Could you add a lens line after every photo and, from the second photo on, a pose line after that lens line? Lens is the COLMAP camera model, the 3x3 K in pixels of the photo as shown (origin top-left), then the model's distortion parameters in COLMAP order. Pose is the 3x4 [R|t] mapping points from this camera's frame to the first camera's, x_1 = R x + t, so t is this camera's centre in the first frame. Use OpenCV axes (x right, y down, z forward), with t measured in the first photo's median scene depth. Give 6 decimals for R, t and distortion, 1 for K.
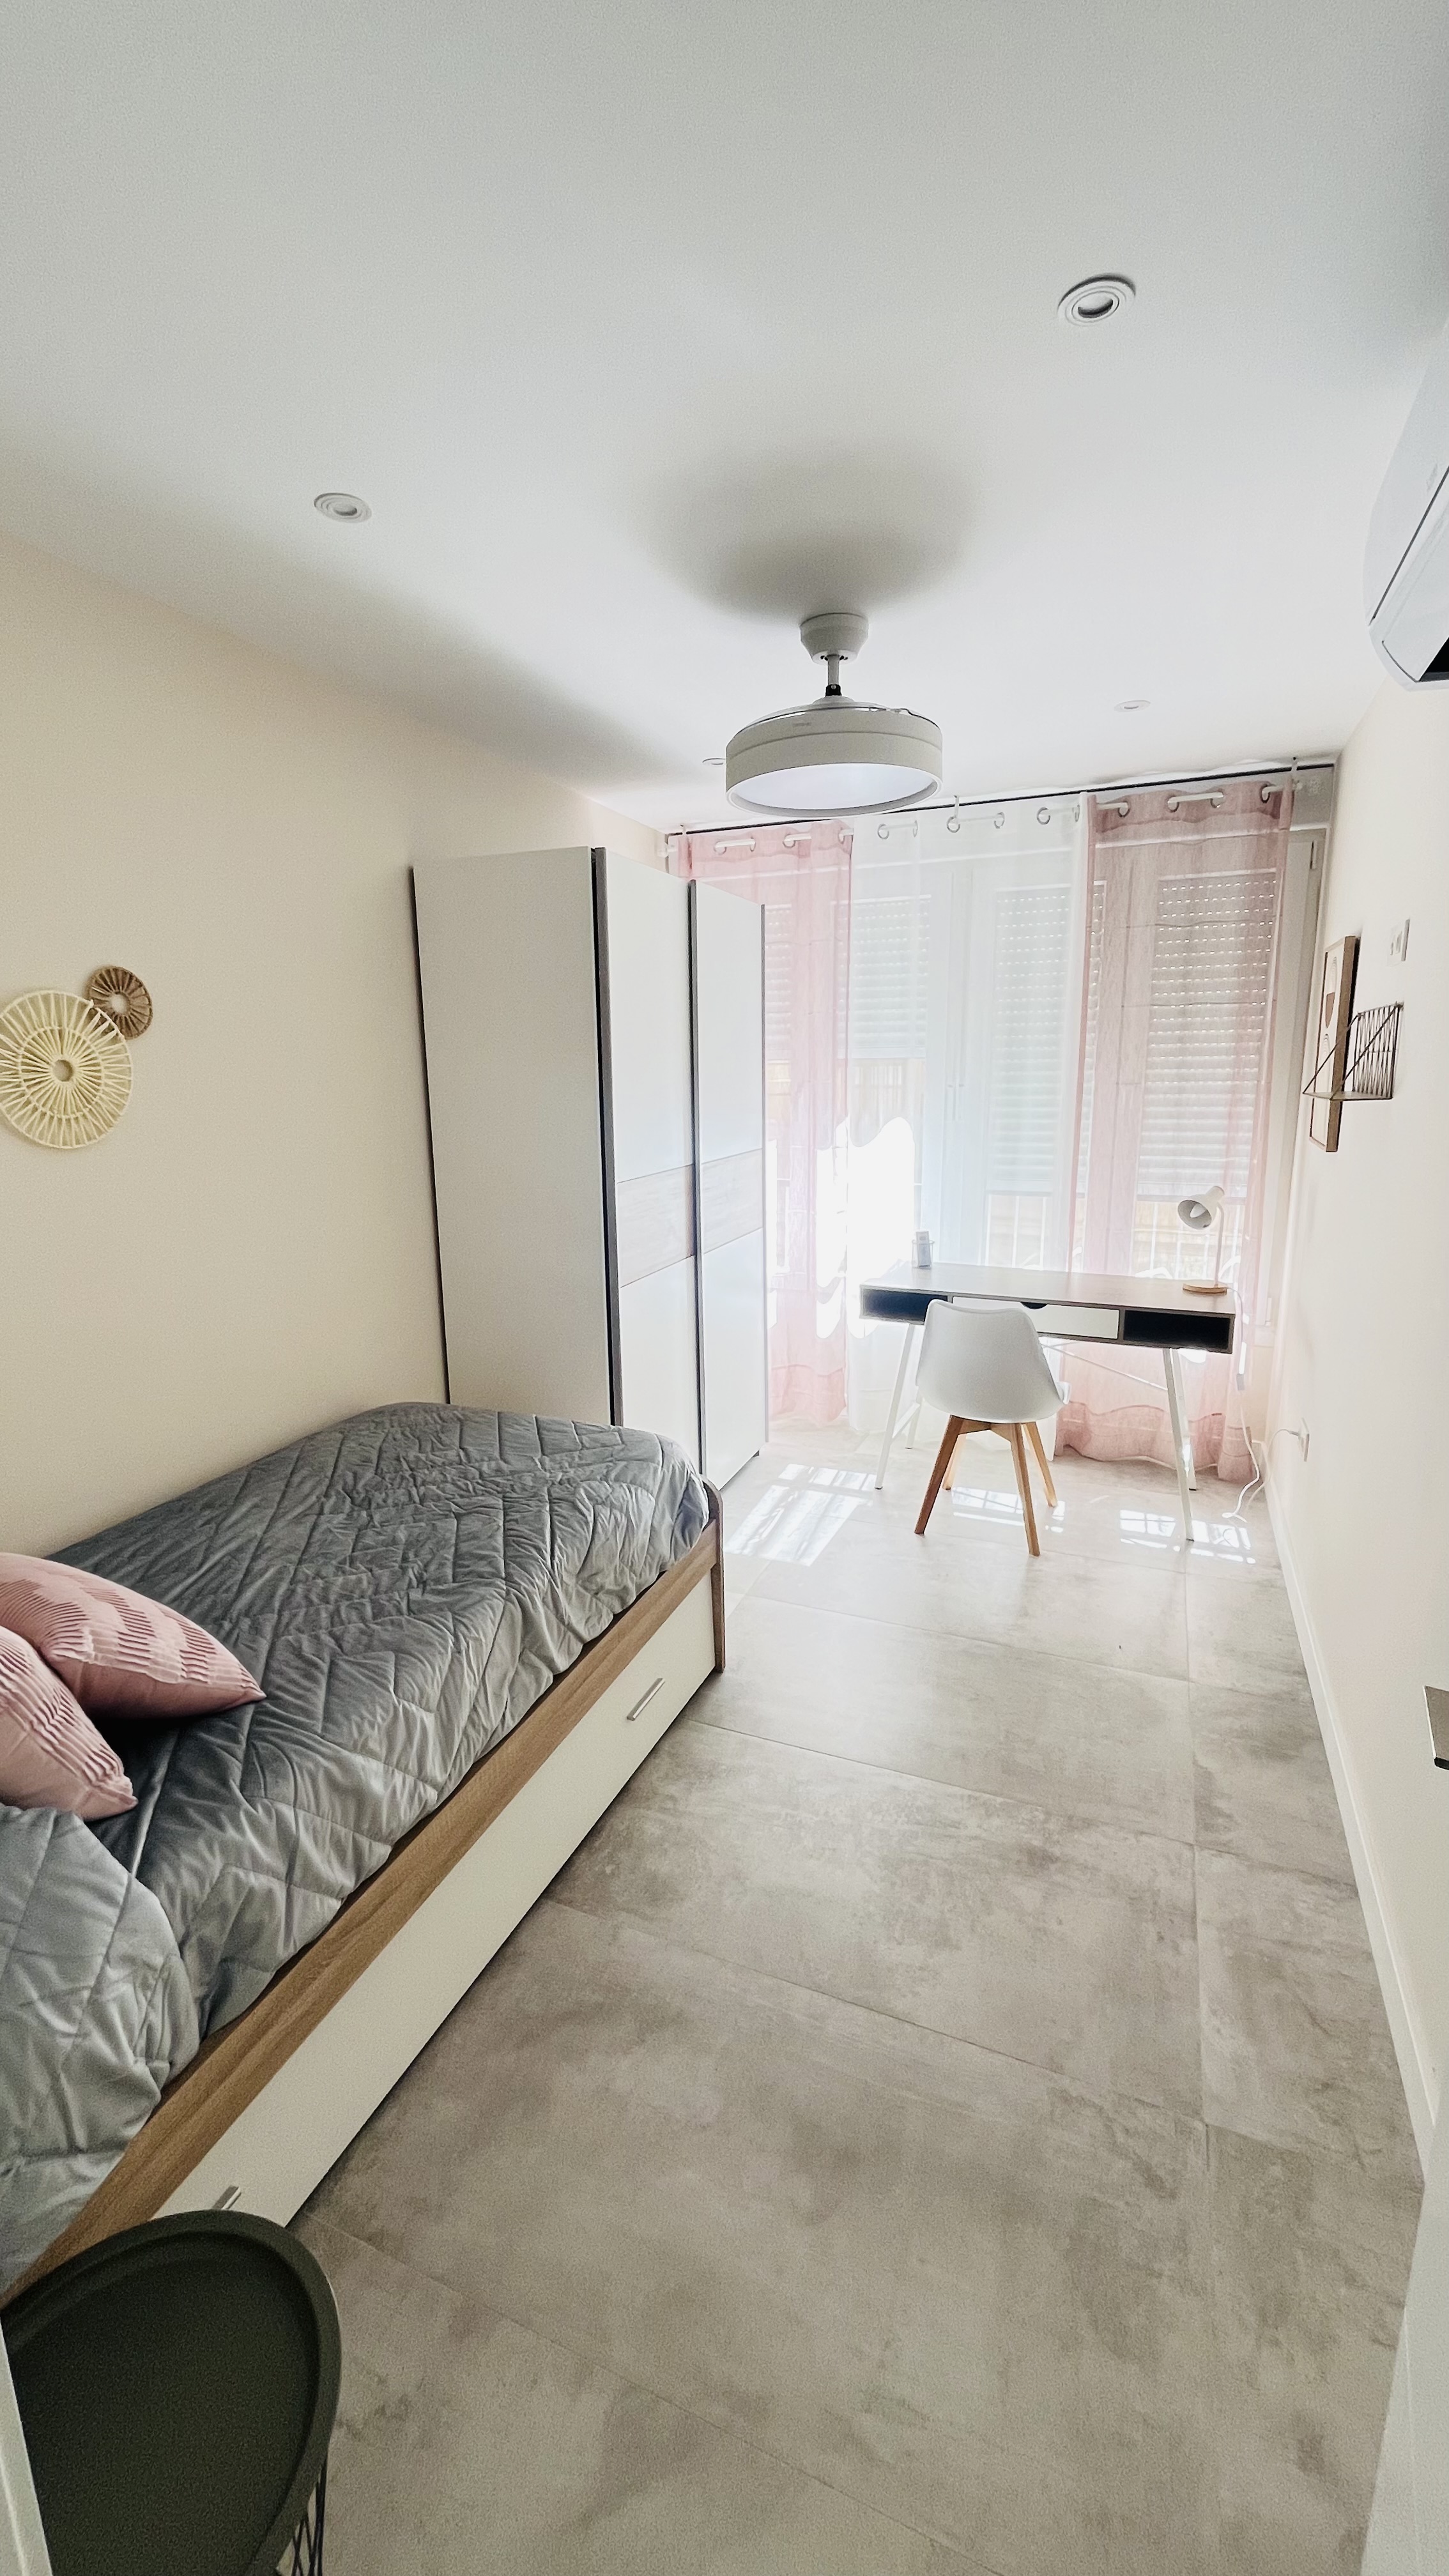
lens RADIAL K [[1044.2, 0, 729.5], [0, 1044.2, 1280.2], [0, 0, 1]] dist [-0.003517, -0.000558]
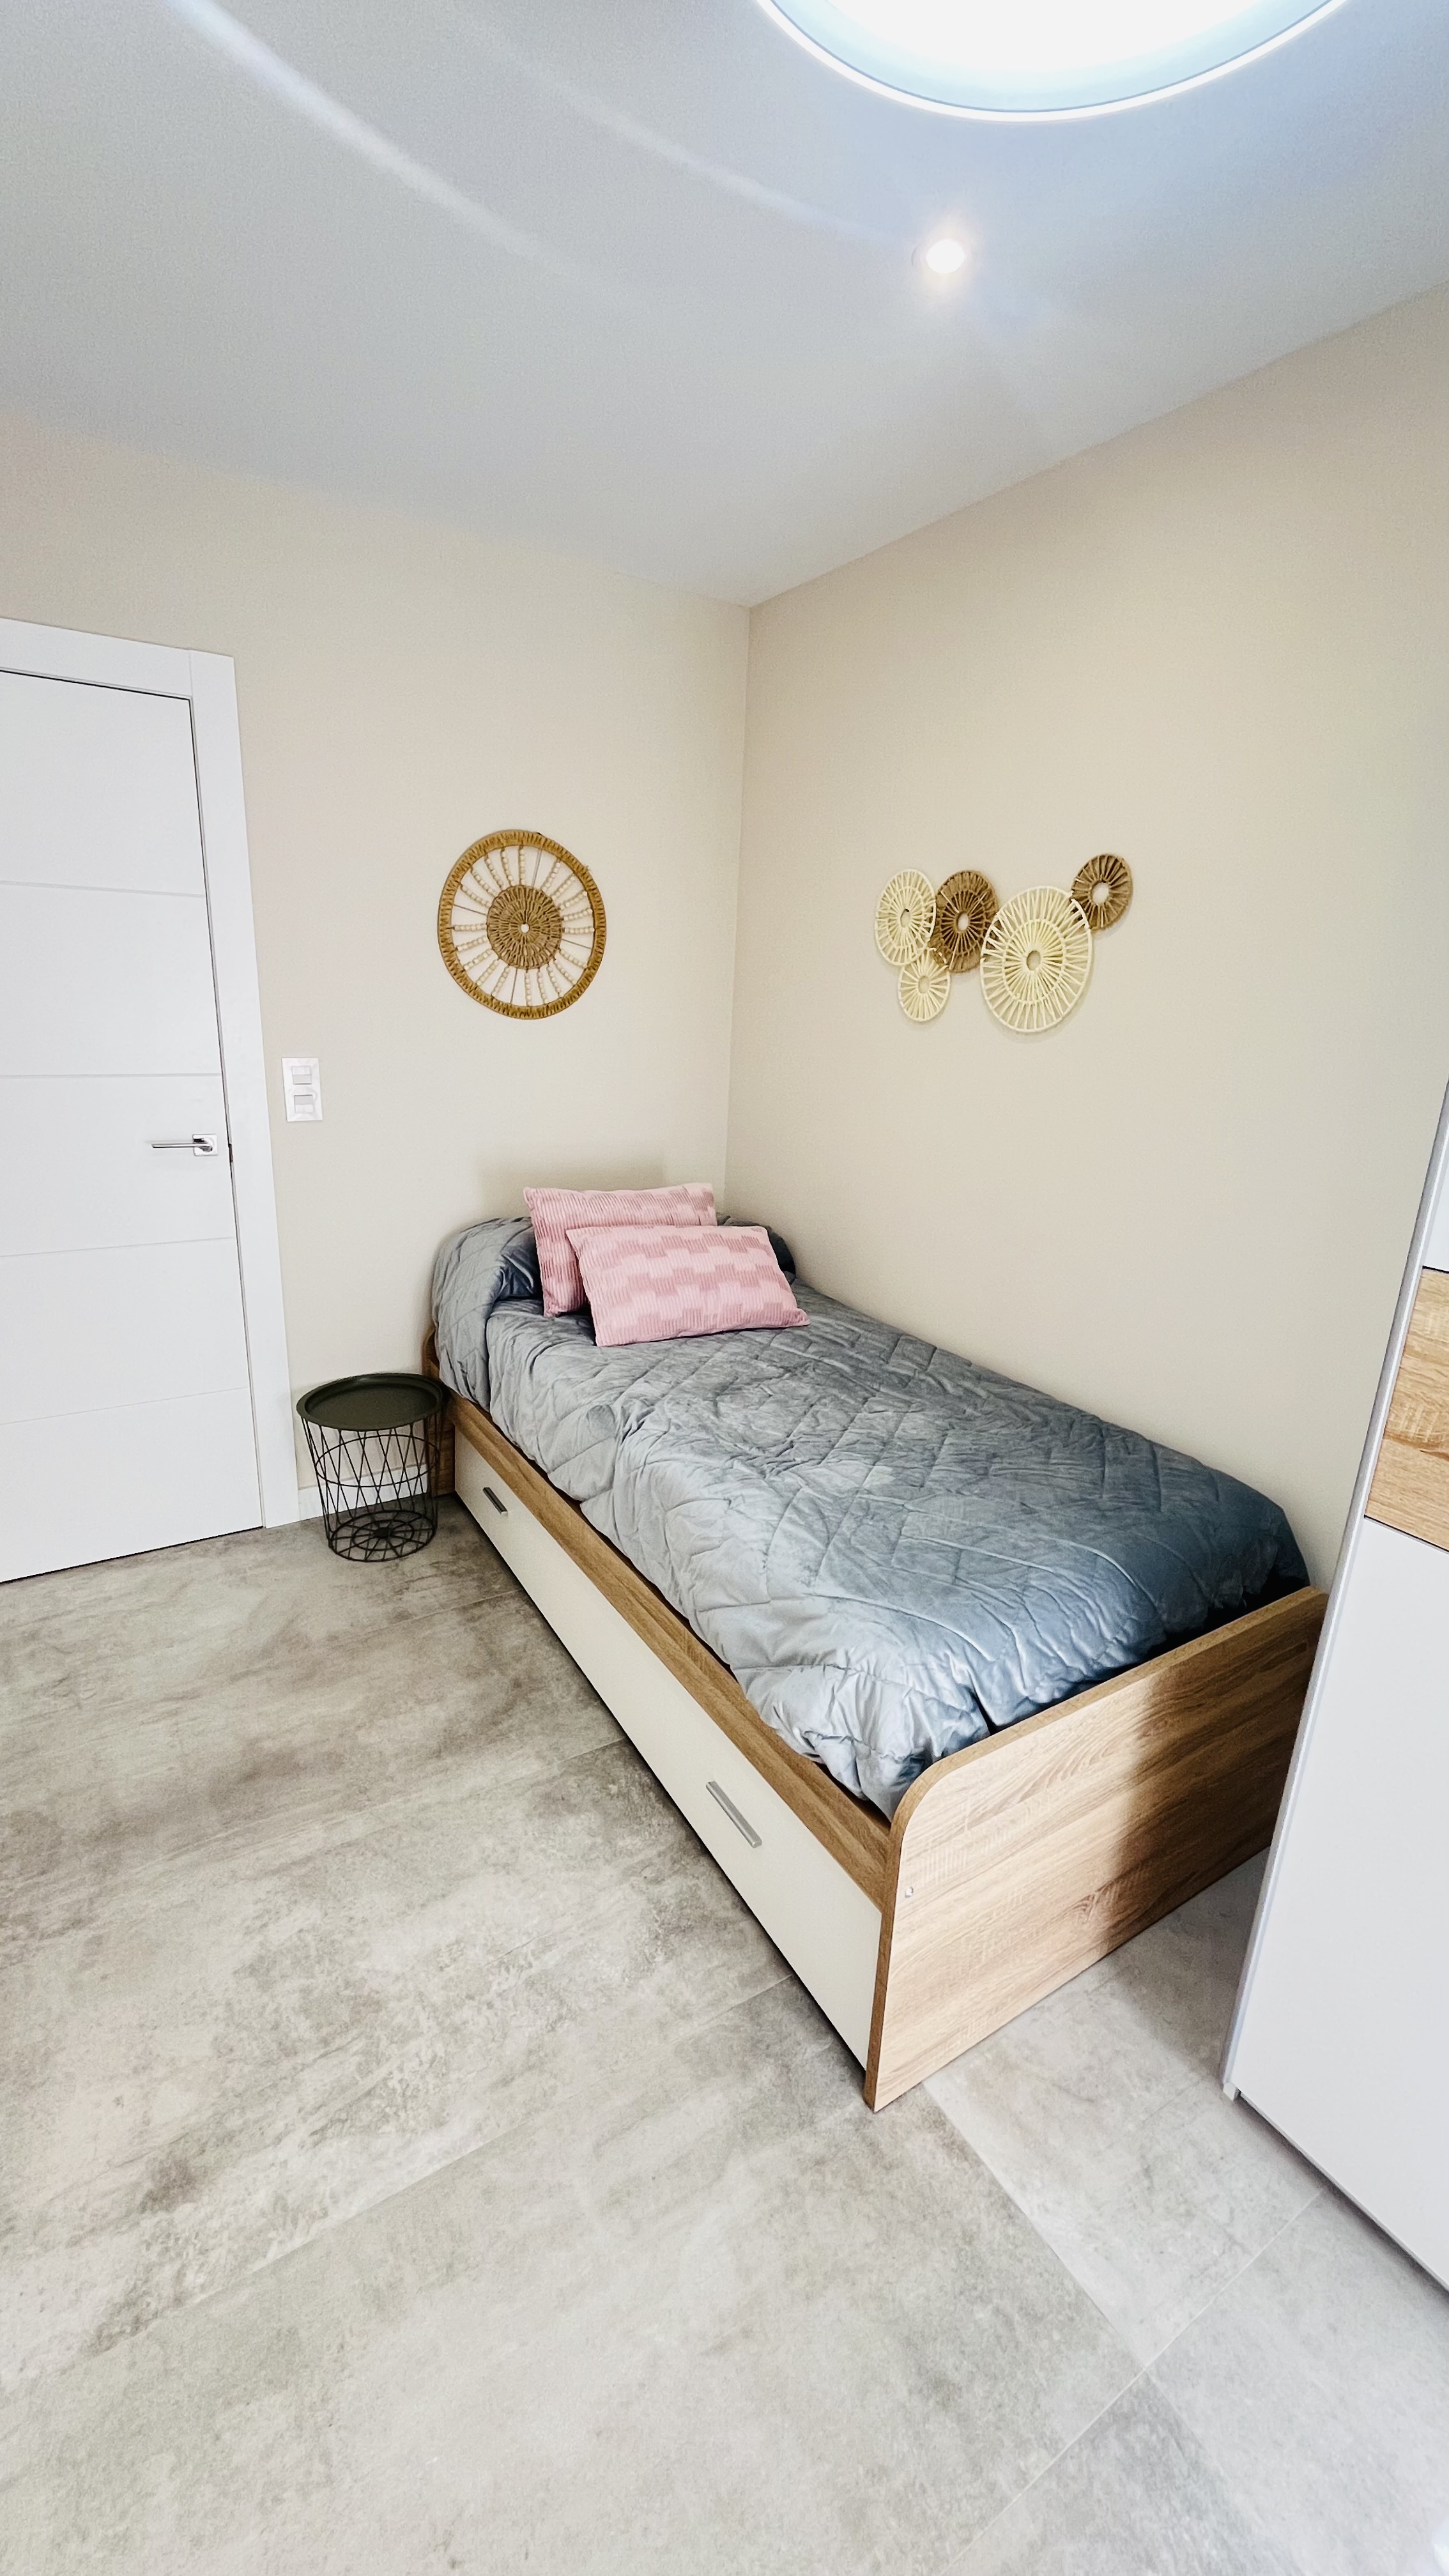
lens RADIAL K [[1044.2, 0, 729.5], [0, 1044.2, 1280.2], [0, 0, 1]] dist [-0.003517, -0.000558]
pose [[-0.587377, 0.216914, -0.779703, 0.417022], [-0.198898, 0.895175, 0.398874, -0.235335], [0.784492, 0.389371, -0.482662, 1.197686]]
